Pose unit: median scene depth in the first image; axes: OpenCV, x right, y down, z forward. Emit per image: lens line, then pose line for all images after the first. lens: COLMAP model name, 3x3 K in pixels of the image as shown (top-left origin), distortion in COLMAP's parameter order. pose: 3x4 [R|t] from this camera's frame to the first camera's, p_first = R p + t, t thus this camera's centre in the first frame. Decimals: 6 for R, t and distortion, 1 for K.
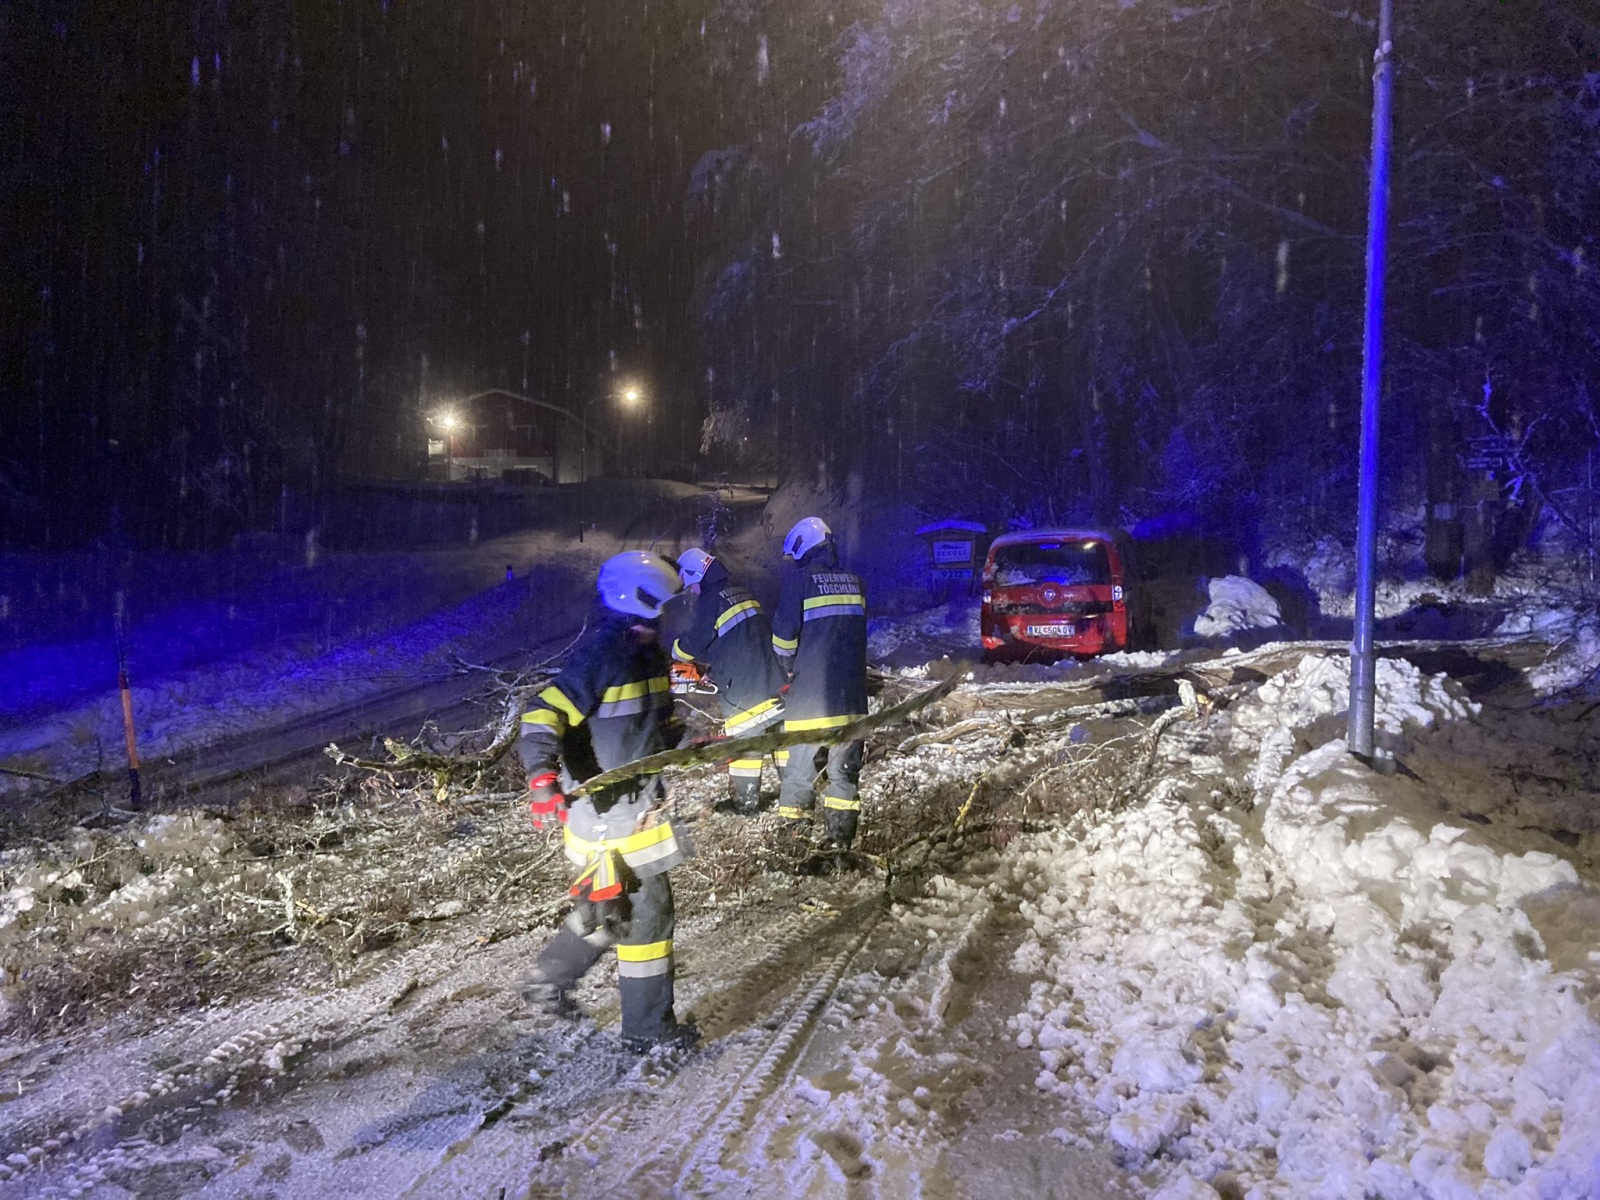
lens RADIAL K [[1314.6, 0, 800.0], [0, 1314.6, 600.0], [0, 0, 1]] dist [0.066770, -0.144353]
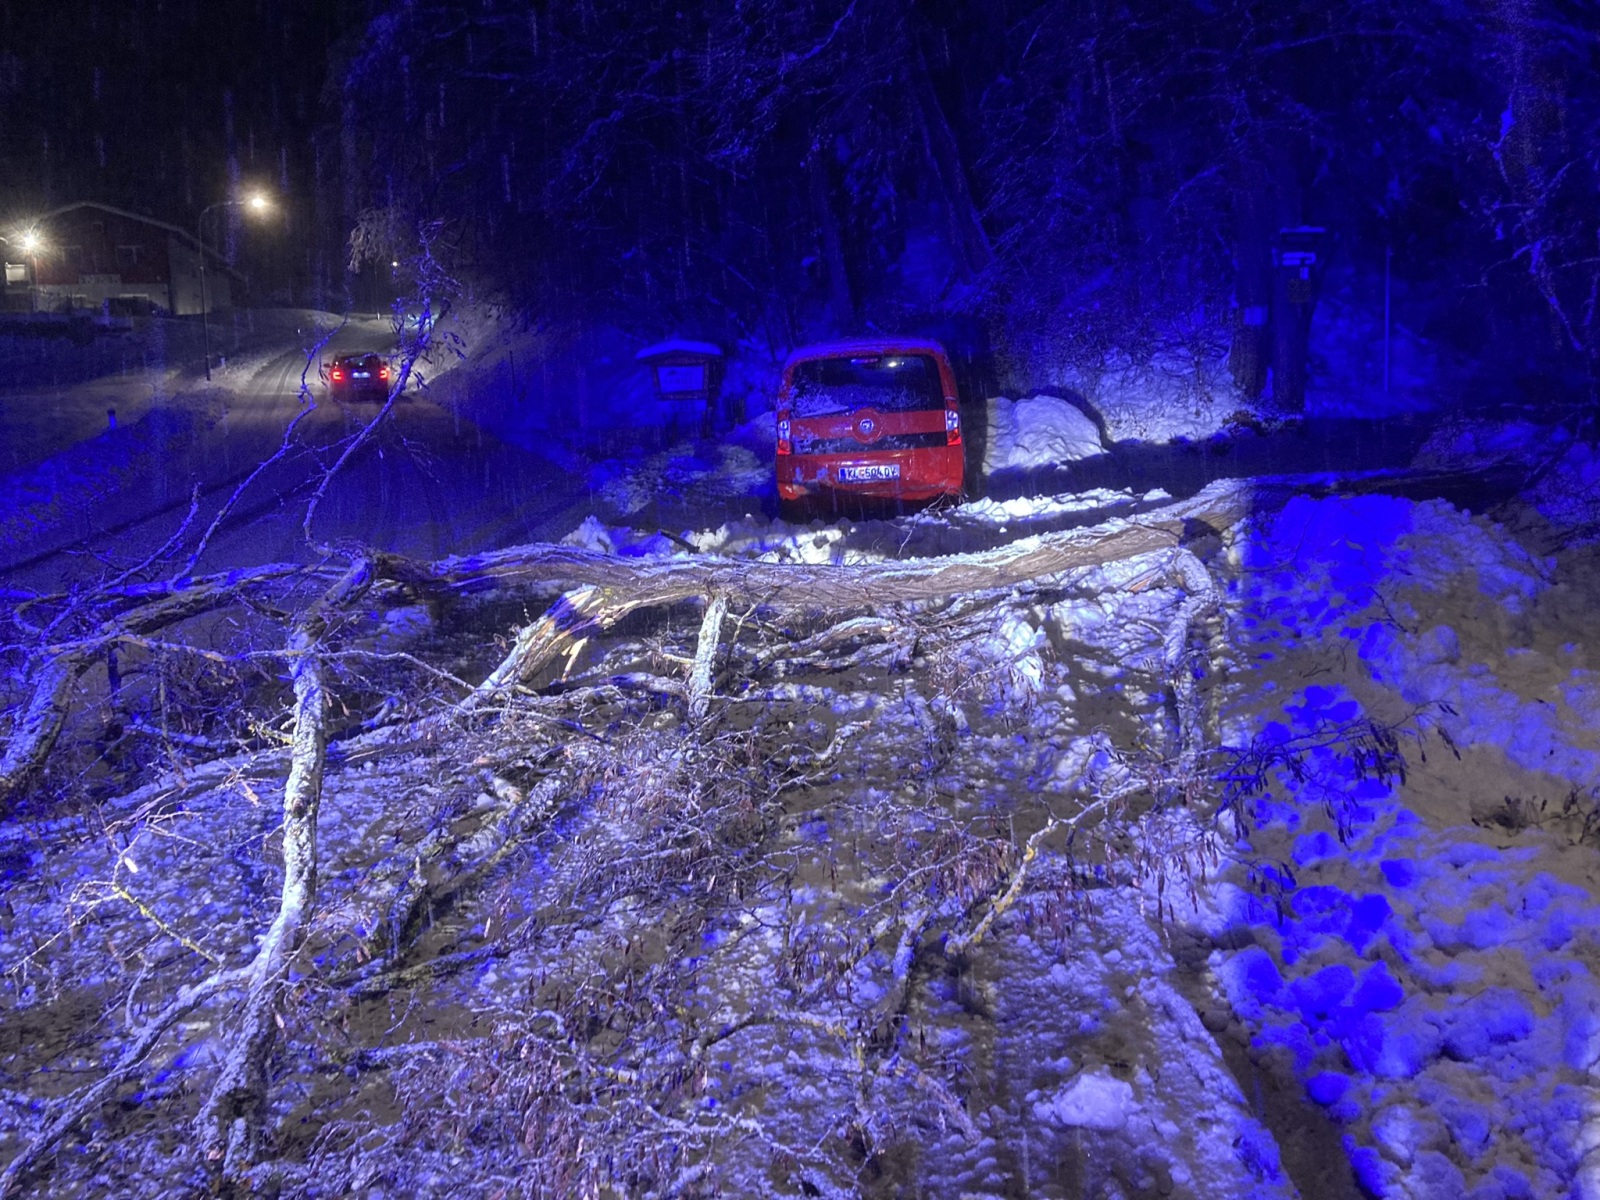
lens RADIAL K [[1314.6, 0, 800.0], [0, 1314.6, 600.0], [0, 0, 1]] dist [0.066770, -0.144353]
pose [[0.969142, -0.062605, 0.238421, -0.027853], [0.032637, 0.991285, 0.127628, -0.001884], [-0.244333, -0.115908, 0.962739, 0.206653]]
